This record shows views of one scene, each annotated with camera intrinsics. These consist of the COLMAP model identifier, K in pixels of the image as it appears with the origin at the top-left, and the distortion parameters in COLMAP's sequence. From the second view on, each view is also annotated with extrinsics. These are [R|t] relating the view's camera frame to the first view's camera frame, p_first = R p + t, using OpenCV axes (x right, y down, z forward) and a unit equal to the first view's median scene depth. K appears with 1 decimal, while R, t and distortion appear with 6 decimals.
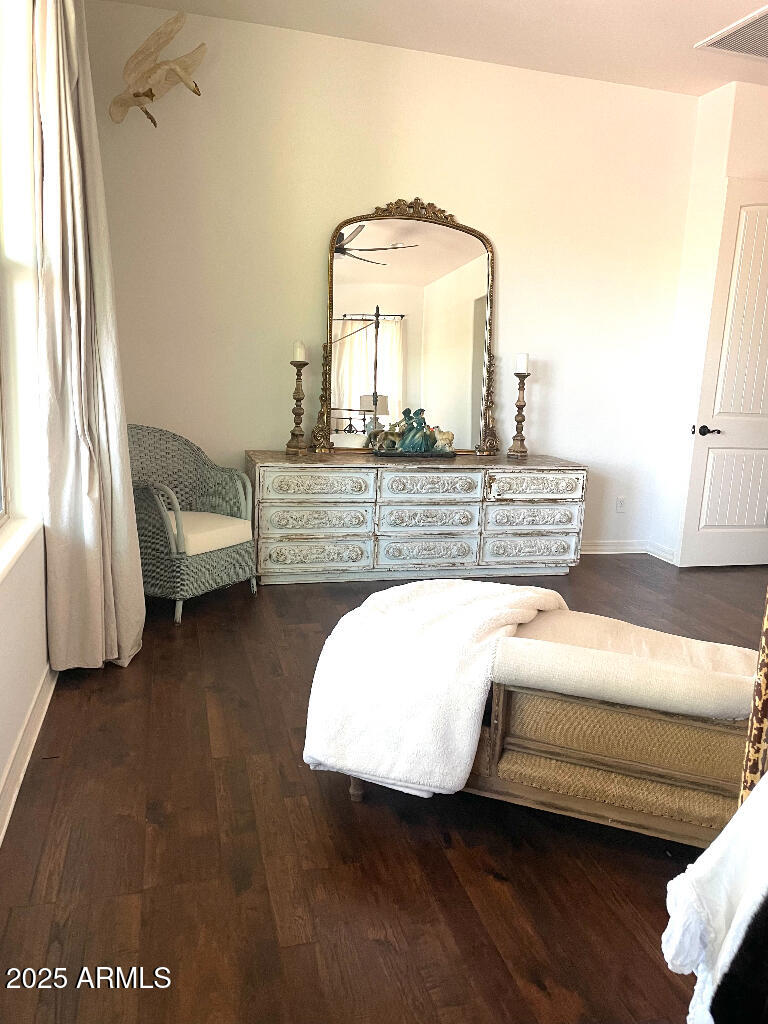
lens RADIAL K [[785.5, 0, 385.7], [0, 785.5, 511.3], [0, 0, 1]] dist [0.073987, -0.002653]
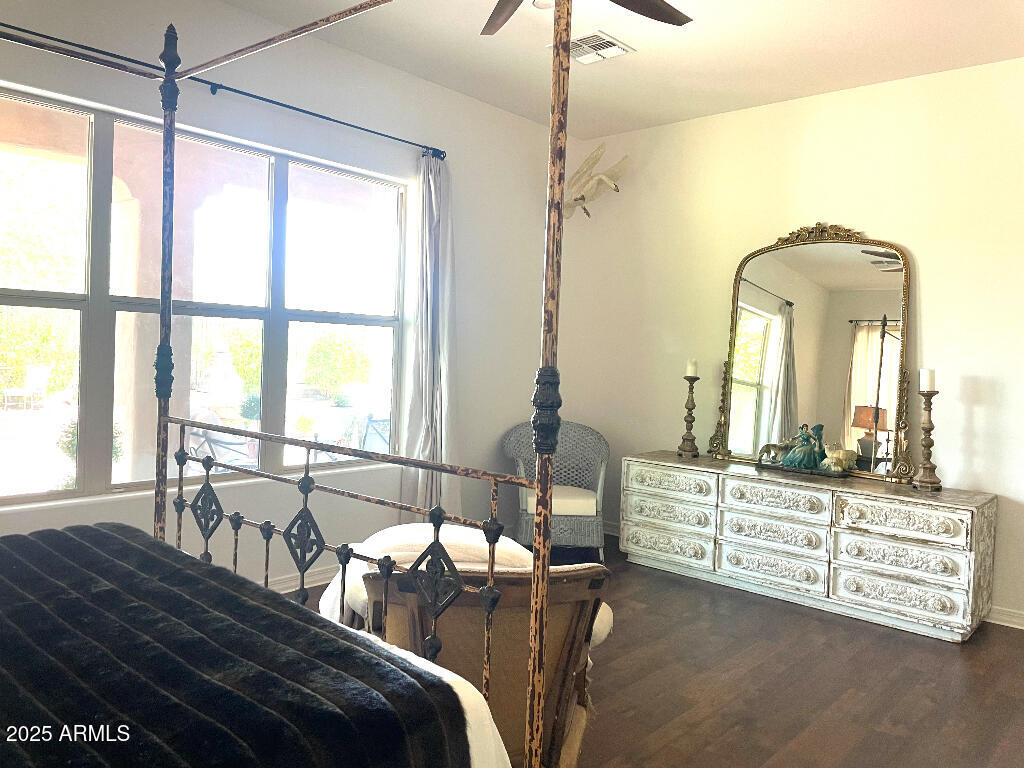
lens RADIAL K [[785.5, 0, 512.2], [0, 785.5, 385.6], [0, 0, 1]] dist [0.073987, -0.002653]
pose [[0.539196, 0.004567, -0.842168, 0.710030], [-0.179659, 0.977590, -0.109725, -0.003569], [0.822794, 0.210467, 0.527933, 0.175393]]
